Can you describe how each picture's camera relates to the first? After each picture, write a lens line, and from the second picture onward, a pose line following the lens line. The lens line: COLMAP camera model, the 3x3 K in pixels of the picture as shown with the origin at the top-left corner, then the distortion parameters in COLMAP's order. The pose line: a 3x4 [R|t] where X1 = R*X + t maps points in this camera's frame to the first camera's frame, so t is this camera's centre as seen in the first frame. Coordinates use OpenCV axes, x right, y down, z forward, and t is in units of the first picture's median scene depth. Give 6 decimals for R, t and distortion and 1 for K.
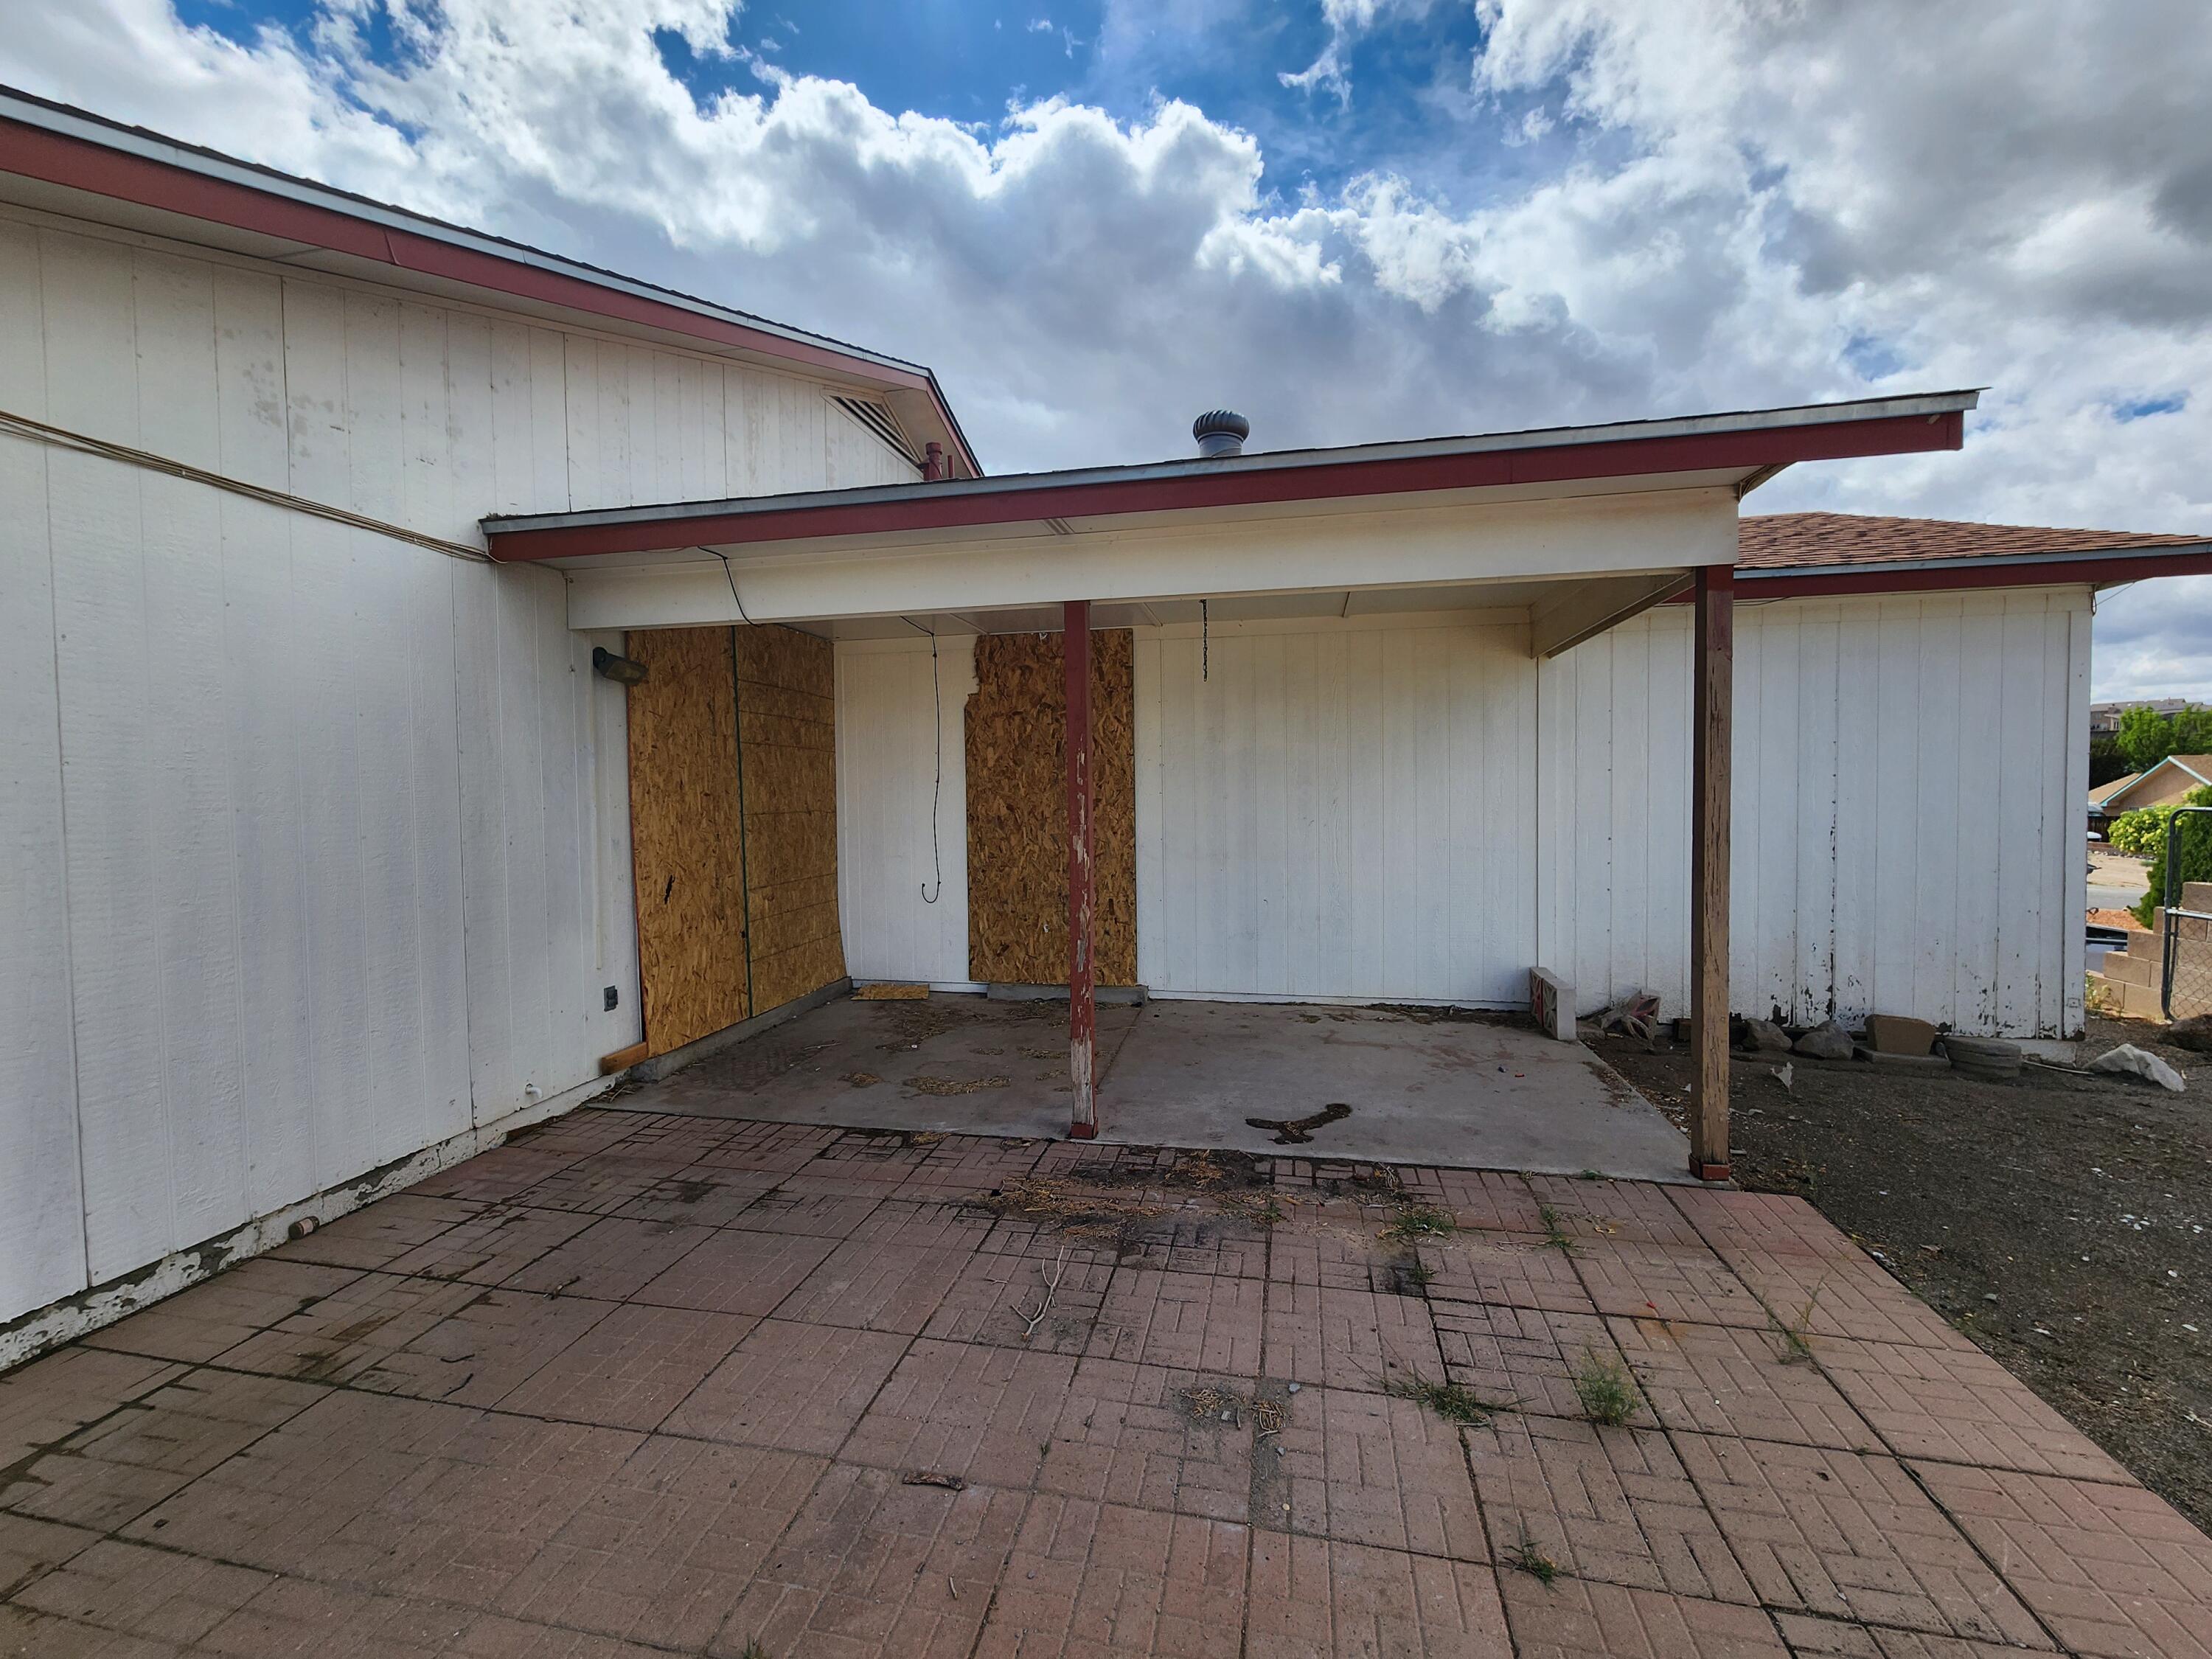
lens RADIAL K [[907.1, 0, 1098.8], [0, 907.1, 820.7], [0, 0, 1]] dist [-0.001528, 0.000868]
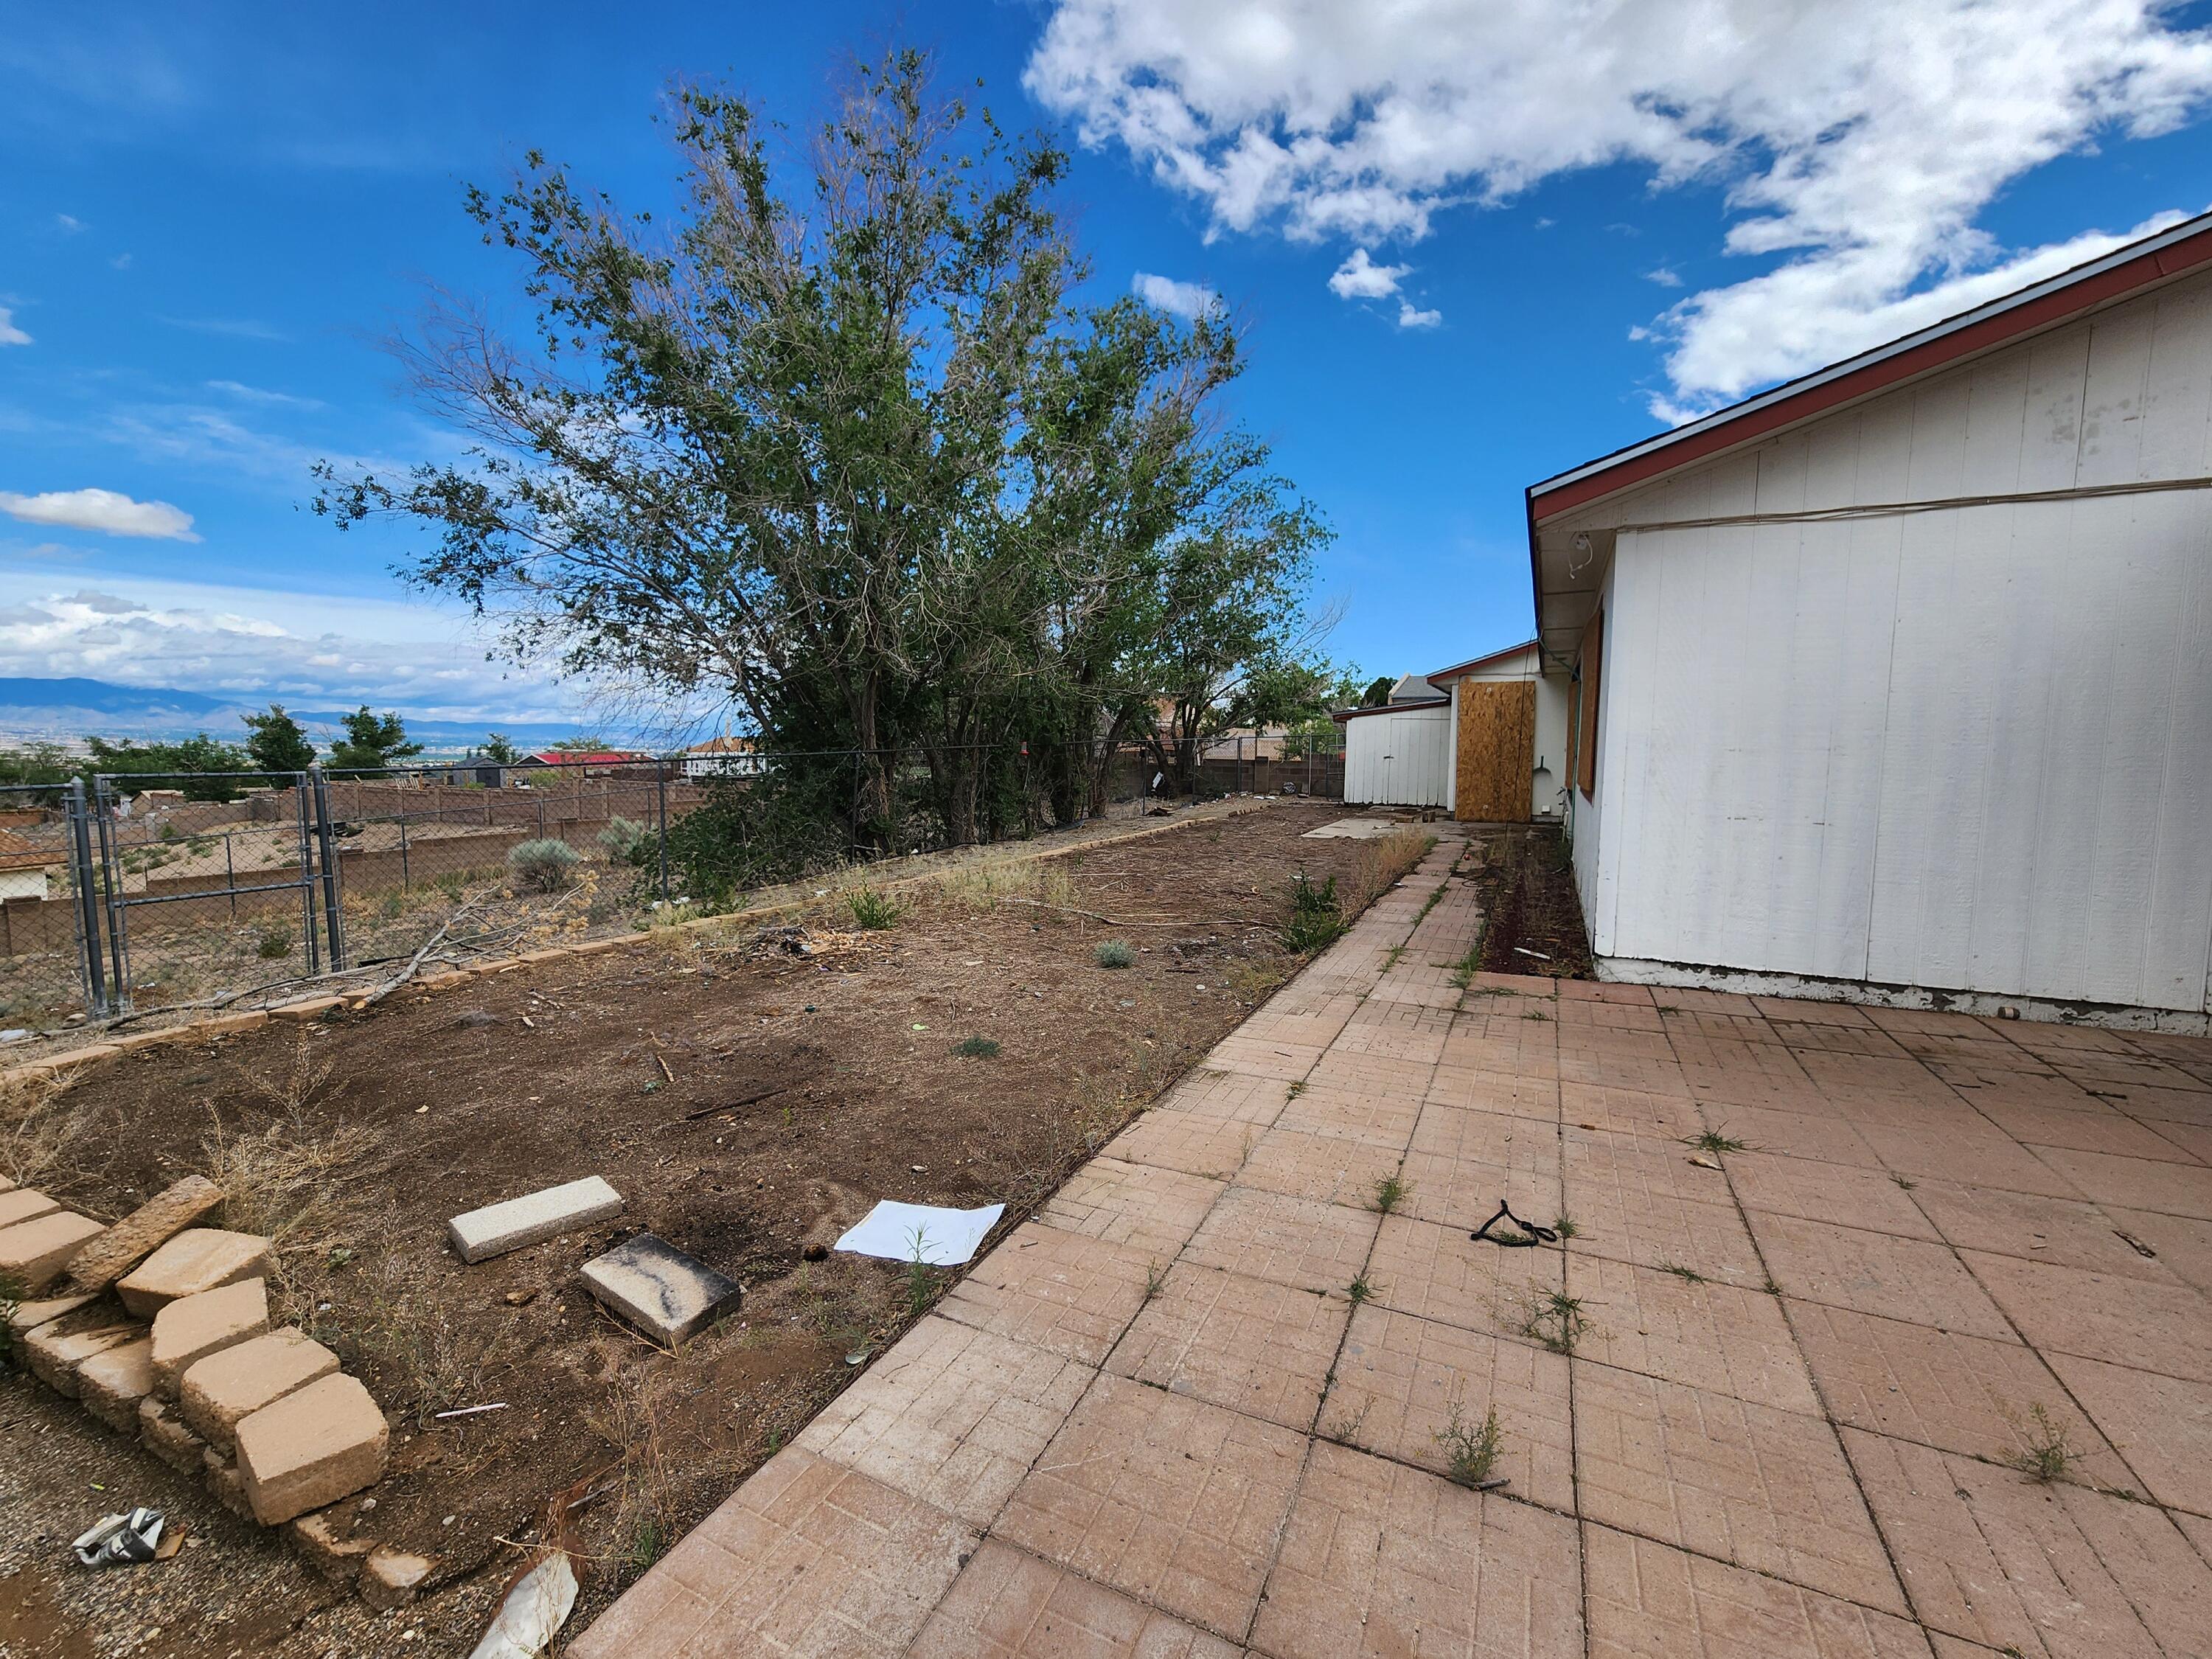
lens RADIAL K [[907.1, 0, 1098.8], [0, 907.1, 820.7], [0, 0, 1]] dist [-0.001528, 0.000868]
pose [[-0.238001, 0.096899, -0.966419, 0.876696], [-0.035440, 0.993482, 0.108341, 0.045376], [0.970618, 0.060035, -0.233016, -0.084595]]
